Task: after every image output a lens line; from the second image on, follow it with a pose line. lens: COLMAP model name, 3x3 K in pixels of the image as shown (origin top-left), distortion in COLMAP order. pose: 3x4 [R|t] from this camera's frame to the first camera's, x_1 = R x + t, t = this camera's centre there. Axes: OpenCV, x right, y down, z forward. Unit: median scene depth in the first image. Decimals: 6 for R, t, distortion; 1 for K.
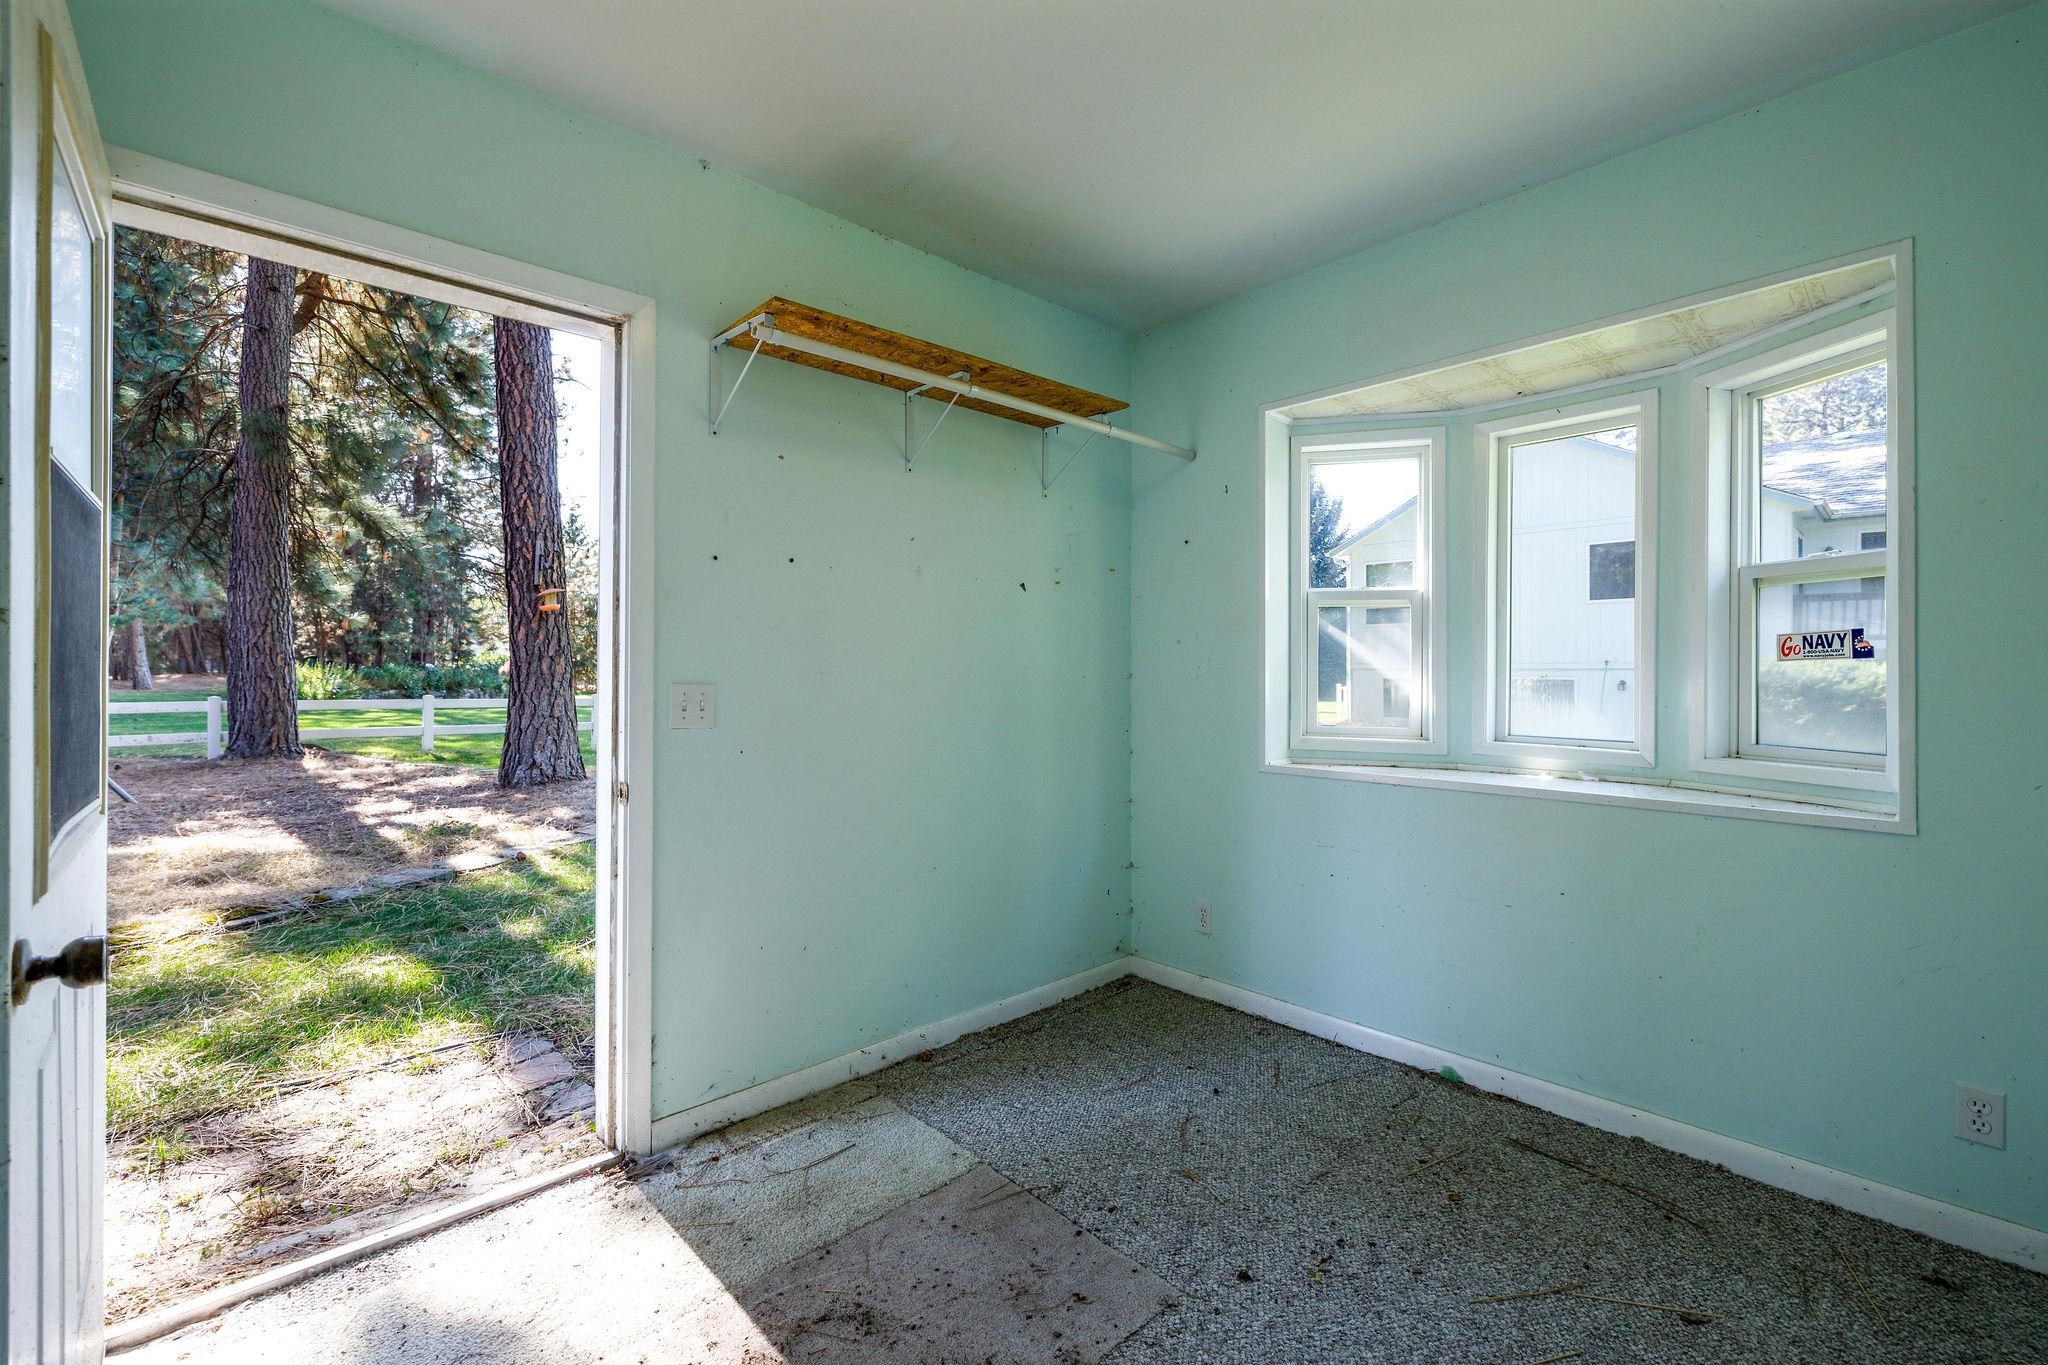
lens RADIAL K [[861.6, 0, 1024.0], [0, 861.6, 682.5], [0, 0, 1]] dist [-0.000532, -0.000079]
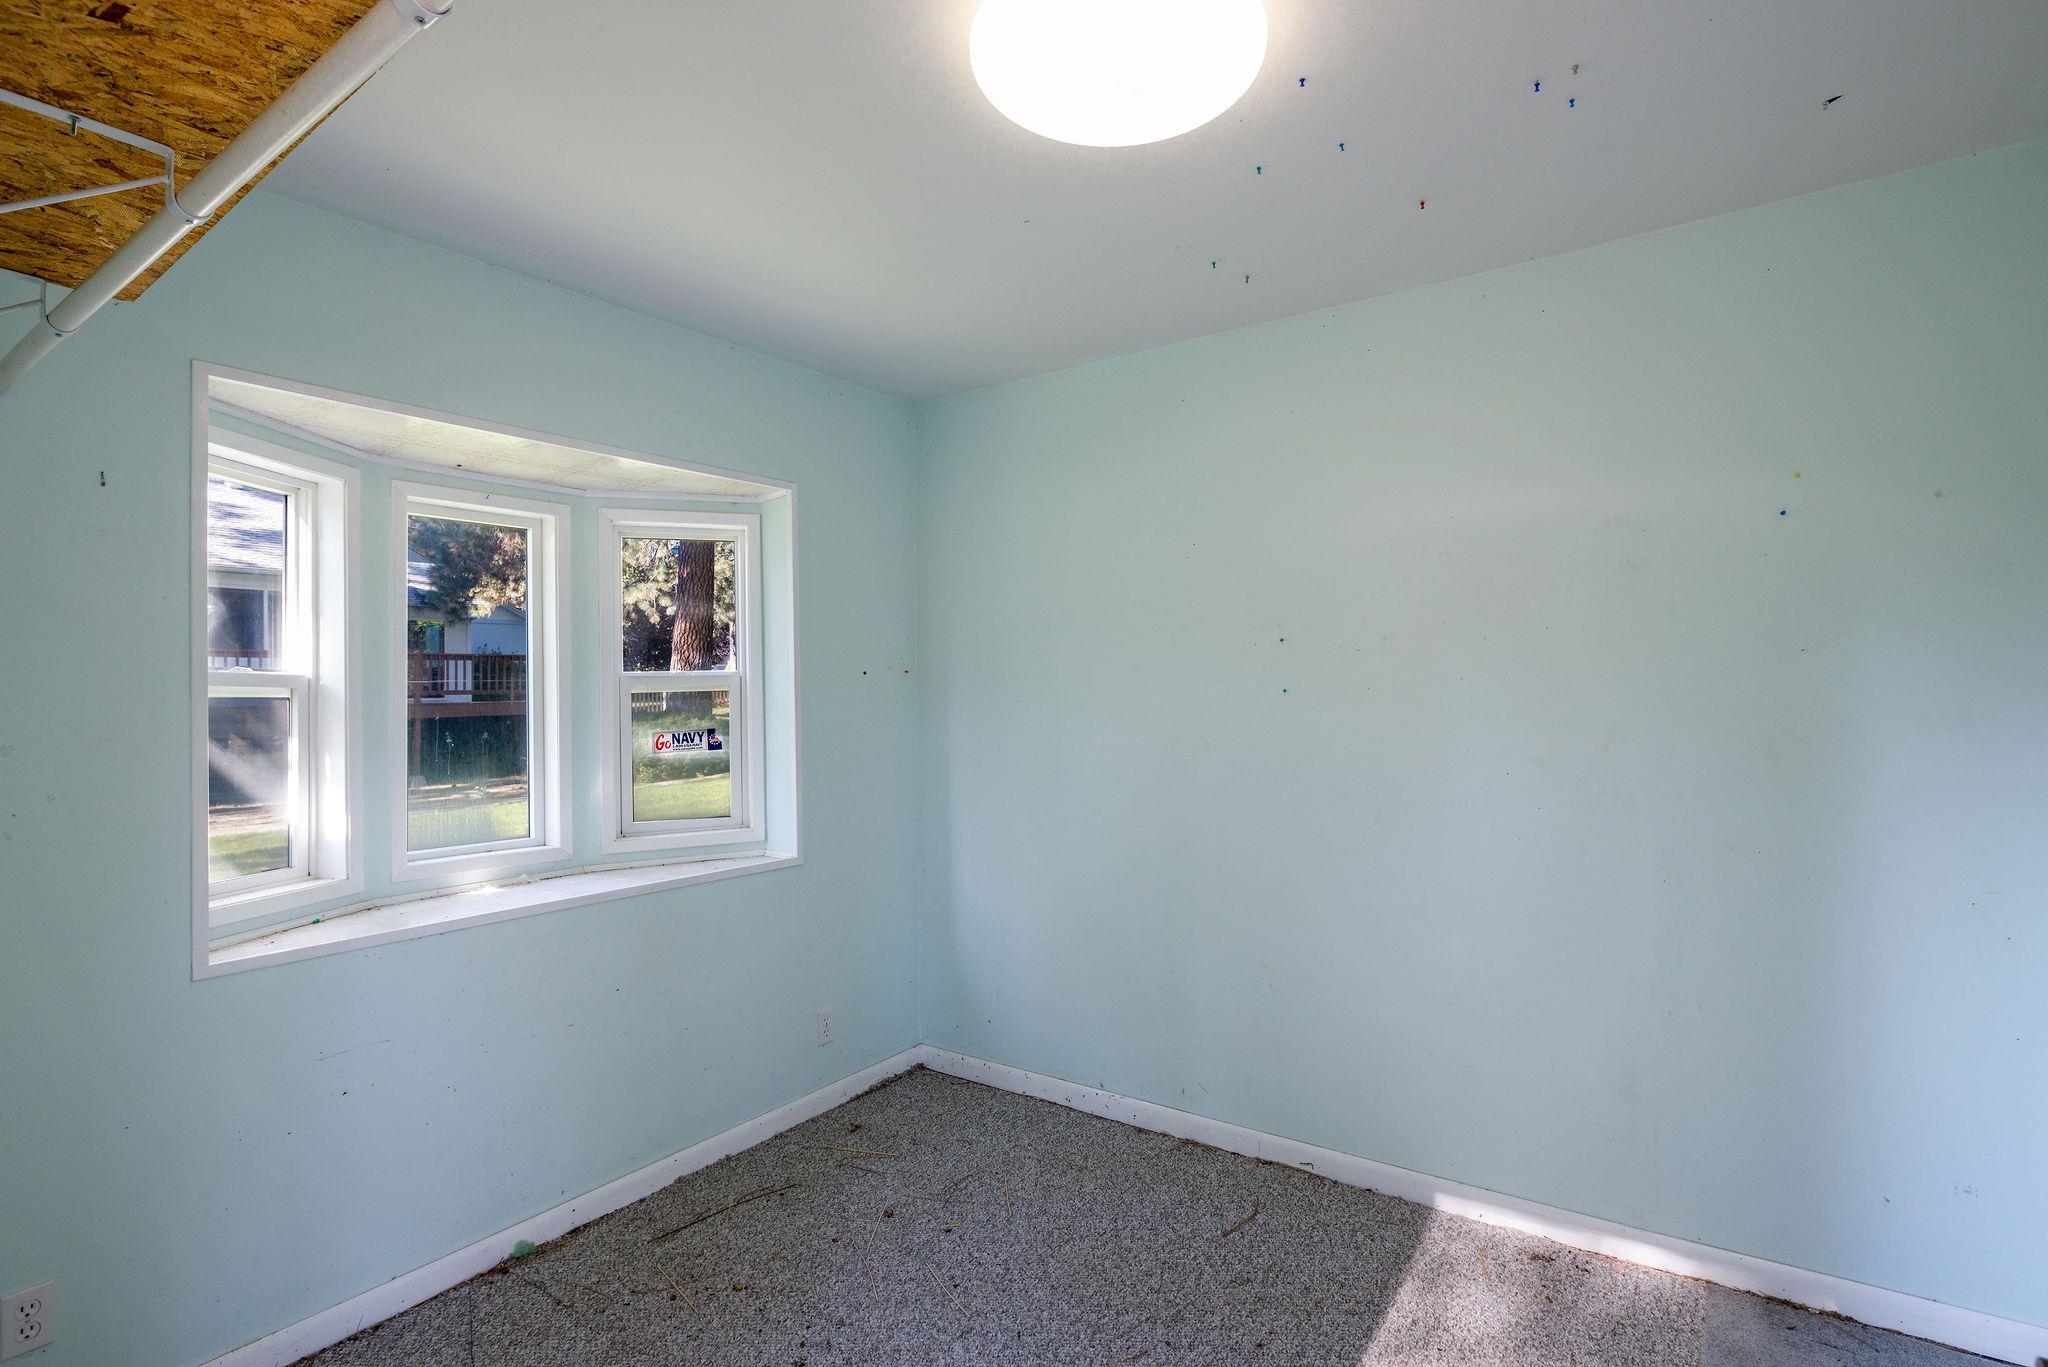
lens RADIAL K [[1043.8, 0, 1024.0], [0, 1043.8, 683.5], [0, 0, 1]] dist [-0.001605, -0.000261]
pose [[-0.217261, 0.012376, 0.976035, -0.744597], [0.031567, 0.999486, -0.005646, -0.104323], [-0.975603, 0.029584, -0.217540, 0.833567]]
